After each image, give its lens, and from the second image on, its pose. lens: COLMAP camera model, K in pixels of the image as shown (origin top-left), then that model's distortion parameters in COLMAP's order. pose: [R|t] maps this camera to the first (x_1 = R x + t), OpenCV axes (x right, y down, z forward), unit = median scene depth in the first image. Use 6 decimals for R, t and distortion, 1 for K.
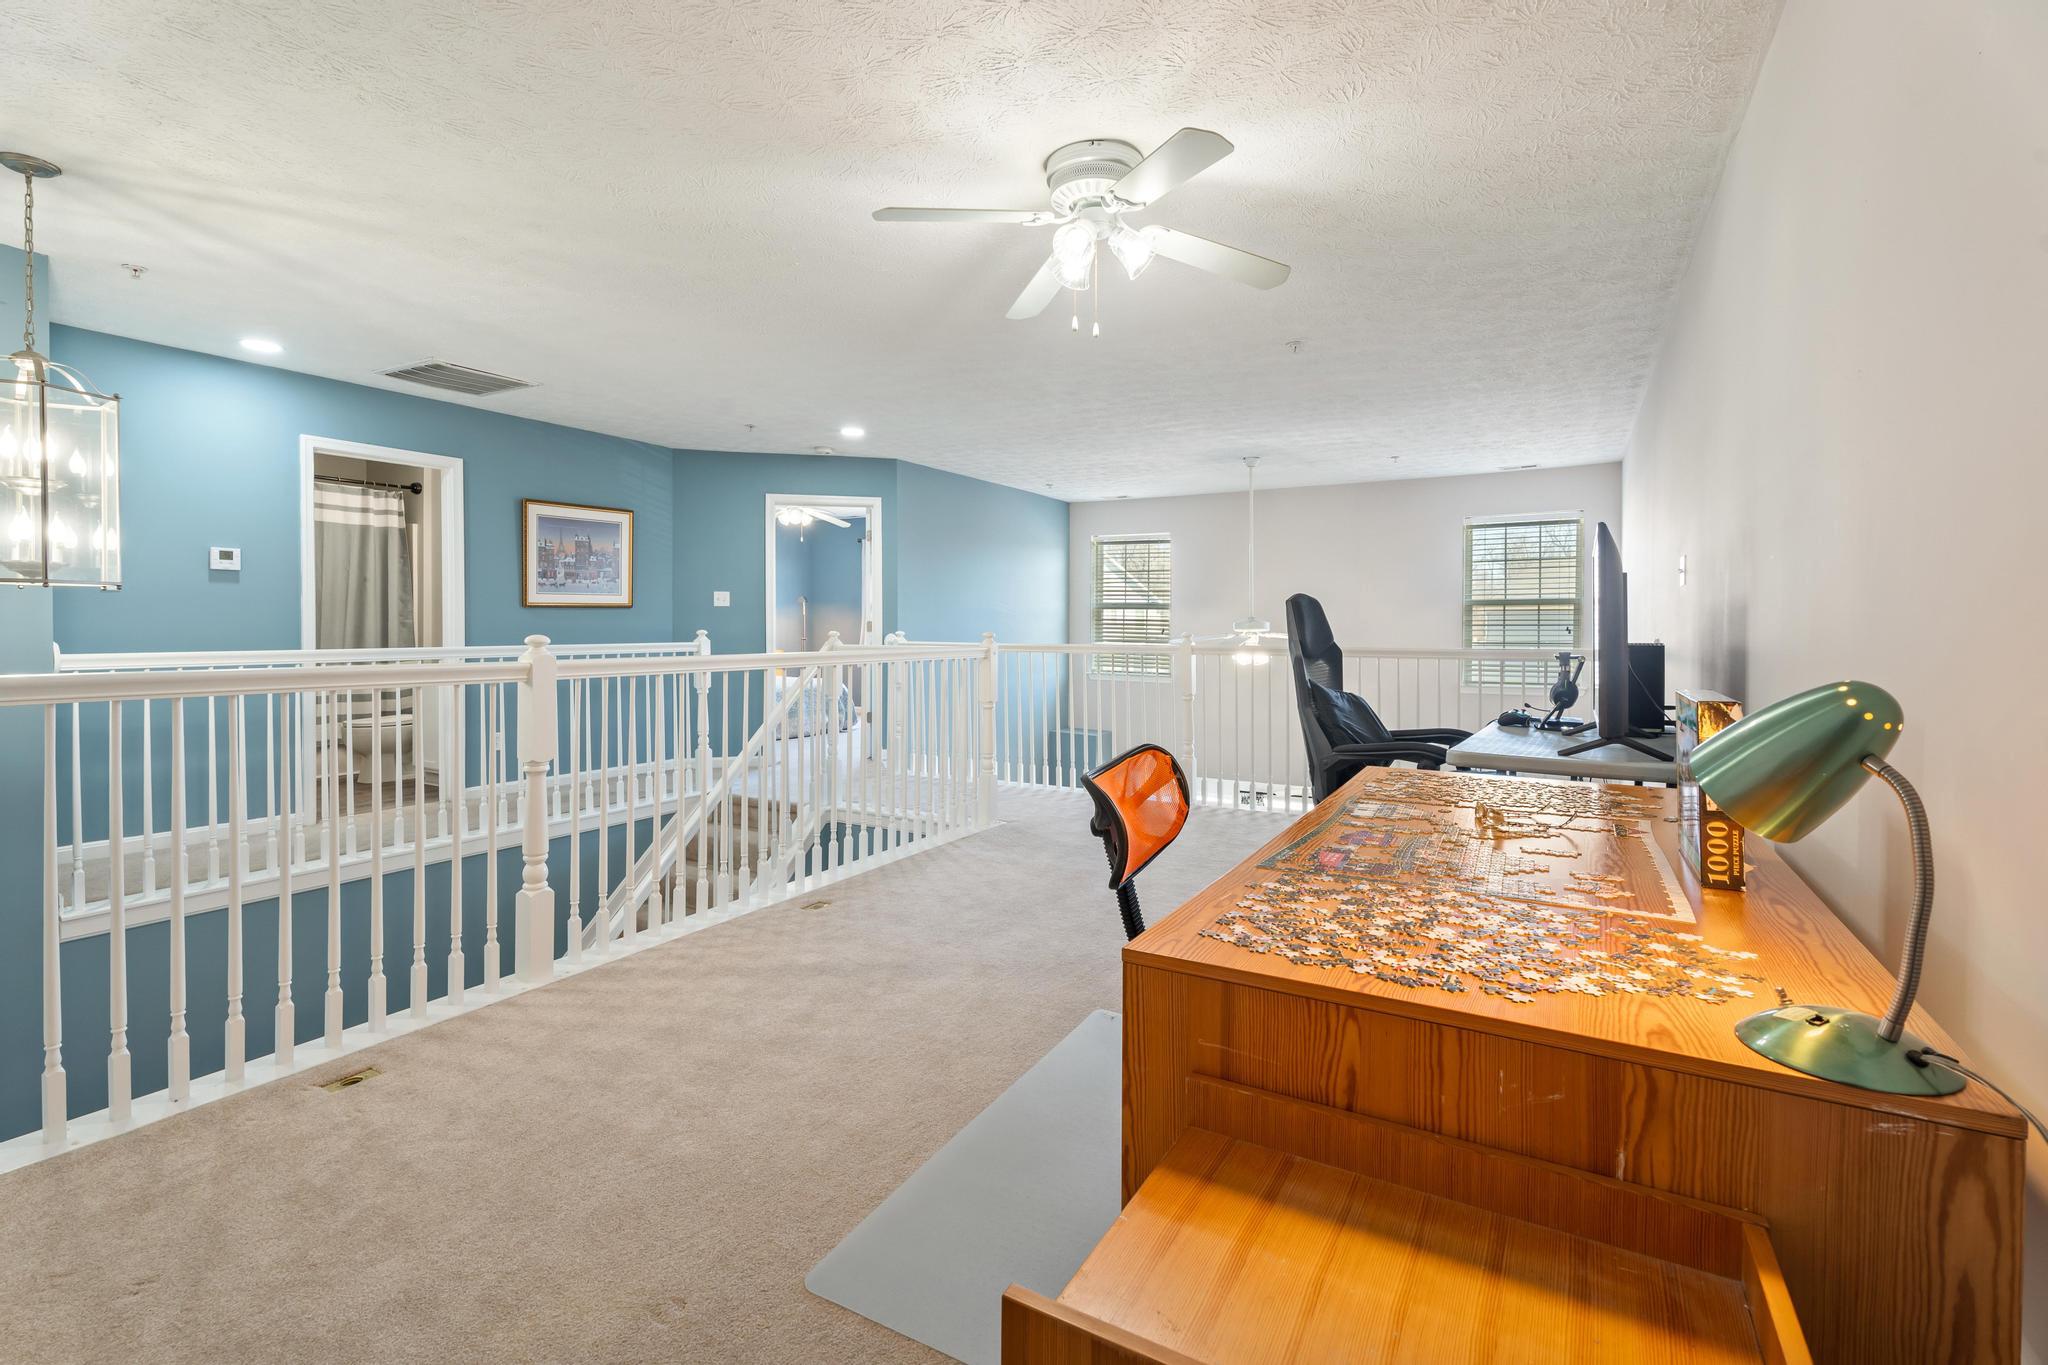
lens RADIAL K [[945.5, 0, 1017.5], [0, 945.5, 645.1], [0, 0, 1]] dist [0.002096, 0.000233]
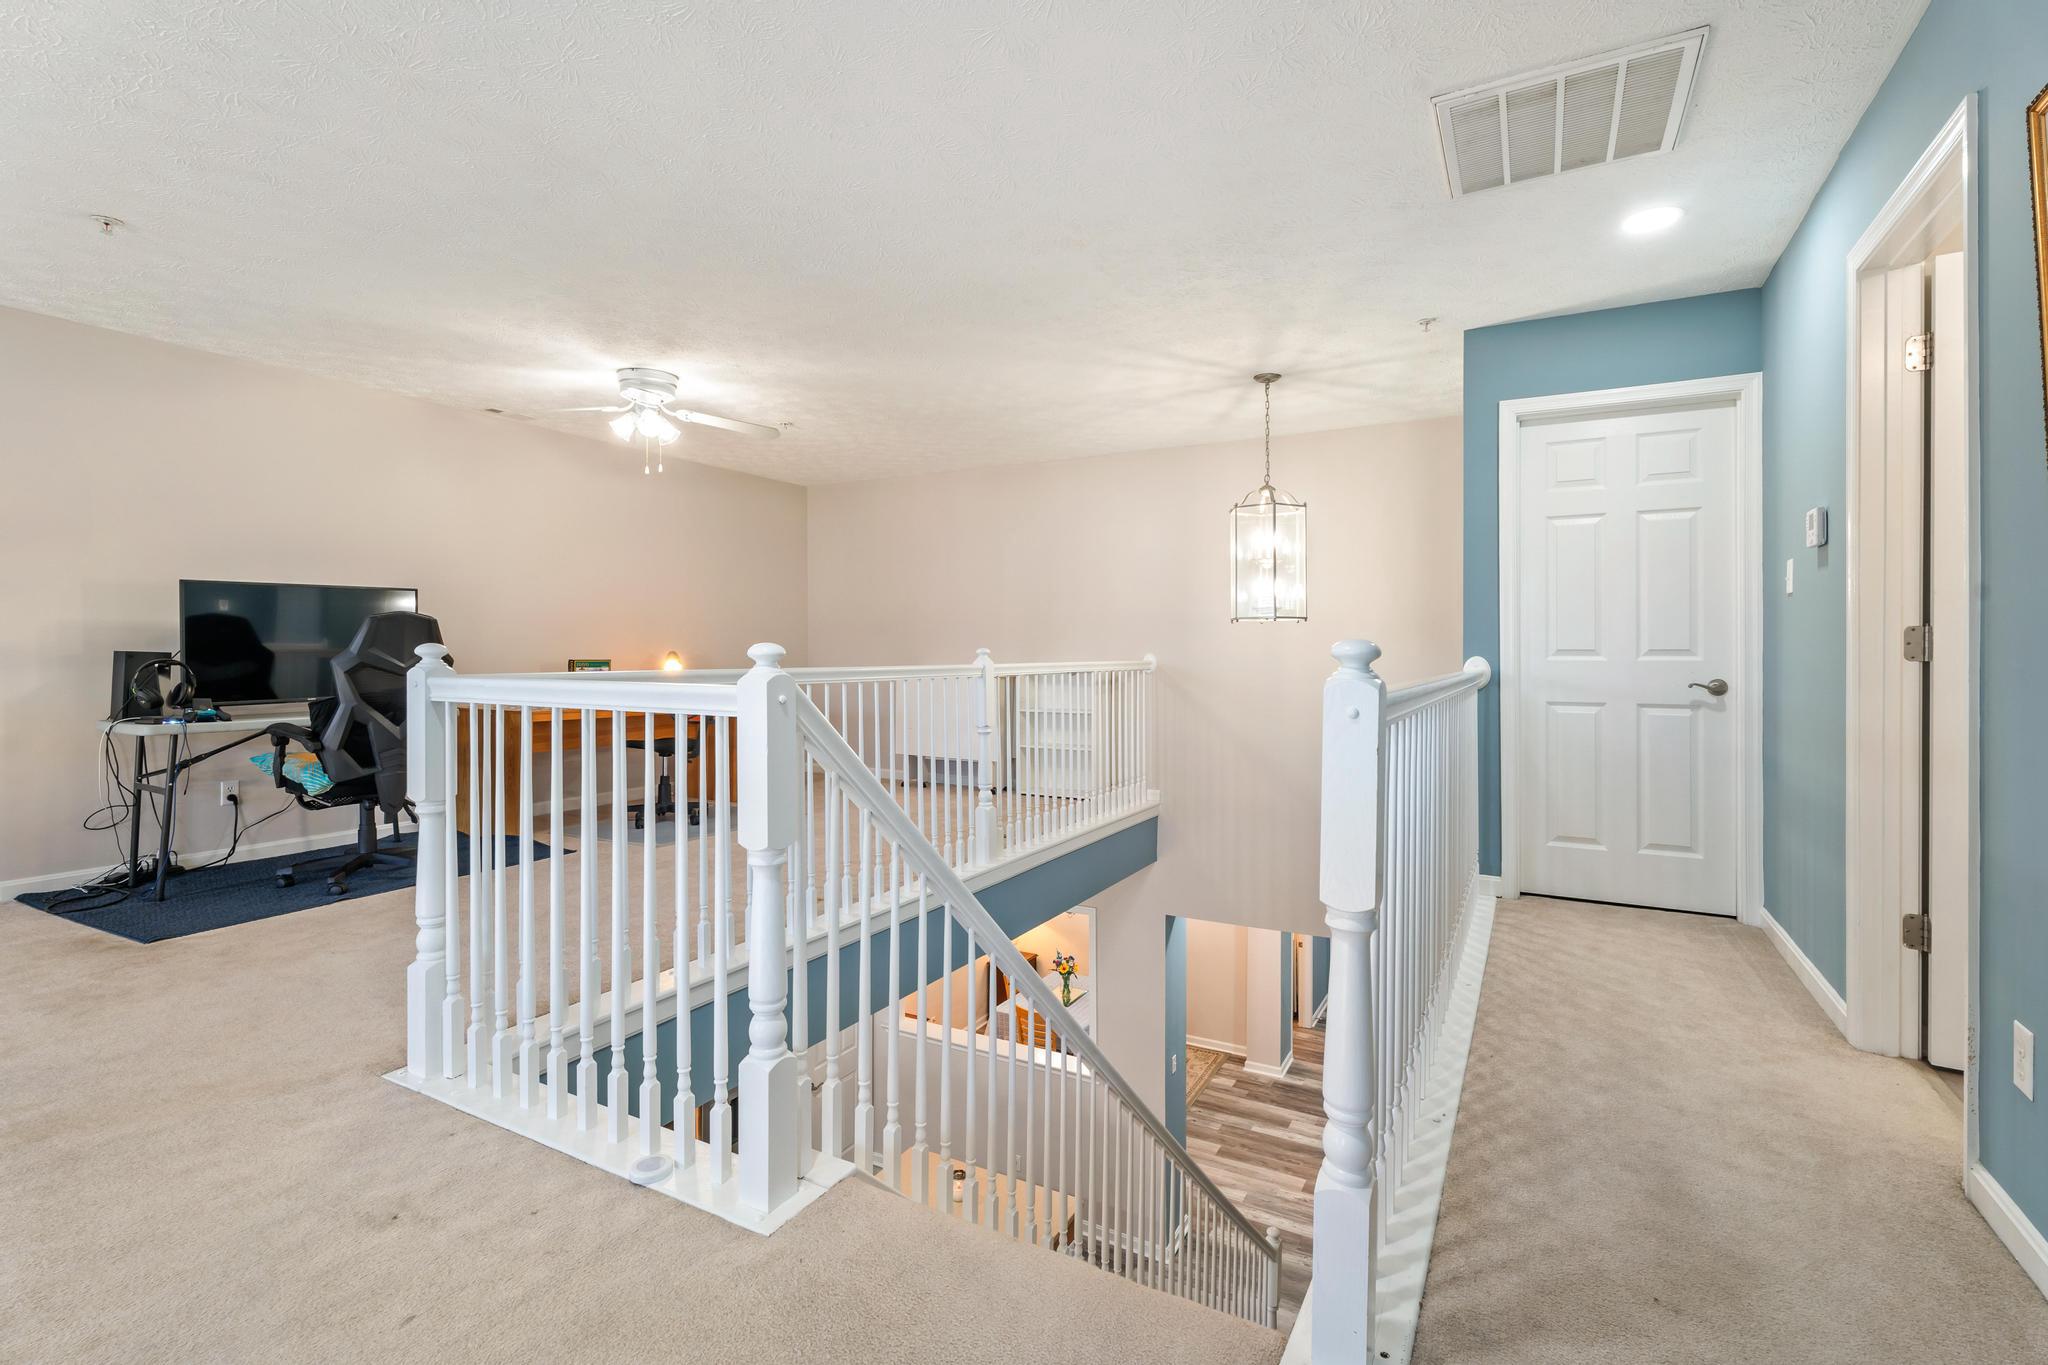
lens RADIAL K [[933.4, 0, 1030.1], [0, 933.4, 657.1], [0, 0, 1]] dist [0.001158, -0.000954]
pose [[-0.999725, -0.004801, -0.022952, -0.275059], [-0.005313, 0.999737, 0.022294, -0.014661], [0.022839, 0.022410, -0.999488, 1.307669]]
